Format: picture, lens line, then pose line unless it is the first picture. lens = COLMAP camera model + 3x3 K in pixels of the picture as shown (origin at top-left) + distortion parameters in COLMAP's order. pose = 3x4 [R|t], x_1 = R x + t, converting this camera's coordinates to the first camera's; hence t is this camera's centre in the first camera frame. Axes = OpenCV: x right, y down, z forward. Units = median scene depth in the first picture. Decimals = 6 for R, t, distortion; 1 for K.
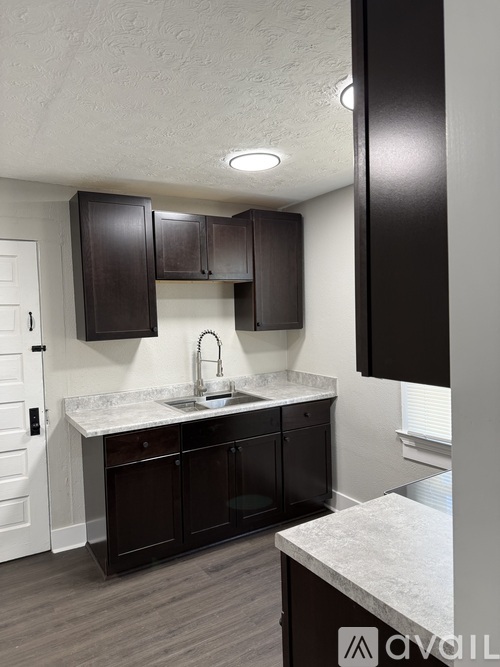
lens RADIAL K [[469.6, 0, 250.0], [0, 469.6, 333.5], [0, 0, 1]] dist [0.085181, -0.125510]
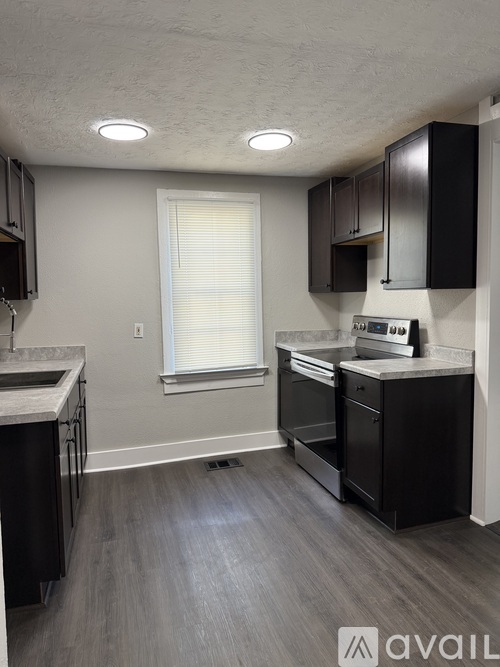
lens RADIAL K [[469.6, 0, 250.0], [0, 469.6, 333.5], [0, 0, 1]] dist [0.085181, -0.125510]
pose [[0.276704, -0.054396, 0.959414, -0.820745], [0.060545, 0.997400, 0.039087, 0.054186], [-0.959046, 0.047272, 0.279278, 0.387059]]
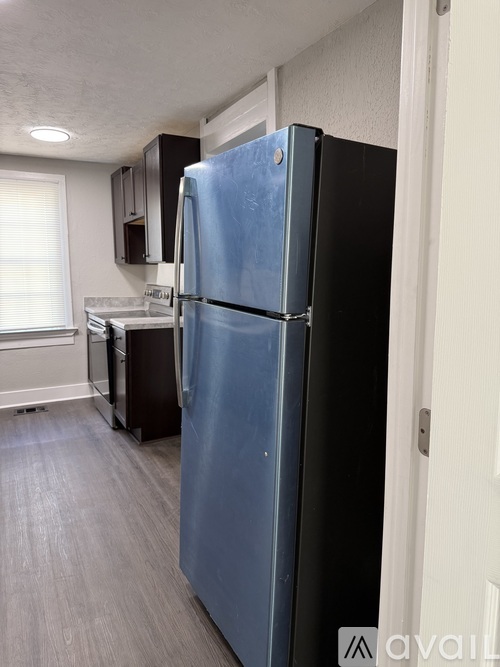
lens RADIAL K [[469.6, 0, 250.0], [0, 469.6, 333.5], [0, 0, 1]] dist [0.085181, -0.125510]
pose [[0.076396, -0.101693, 0.991878, -1.029784], [0.047313, 0.994034, 0.098270, 0.095597], [-0.995954, 0.039421, 0.080751, 0.029635]]
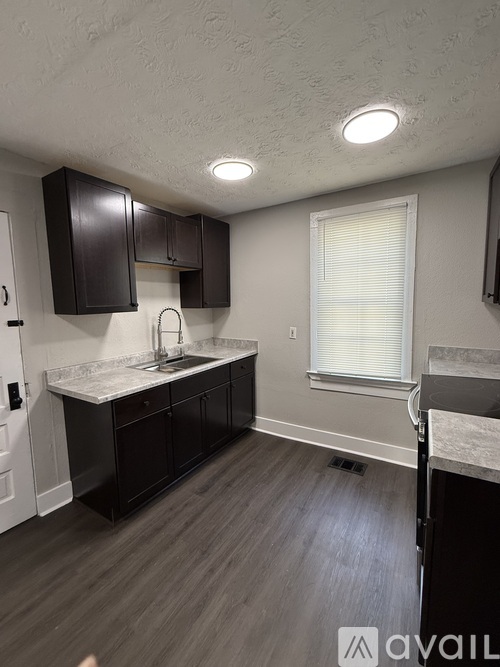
lens RADIAL K [[293.6, 0, 250.0], [0, 293.6, 333.5], [0, 0, 1]] dist [-0.001567, -0.000253]
pose [[0.894624, -0.036363, 0.445337, -0.270018], [0.014079, 0.998482, 0.053245, 0.026380], [-0.446597, -0.041364, 0.893779, 0.223807]]
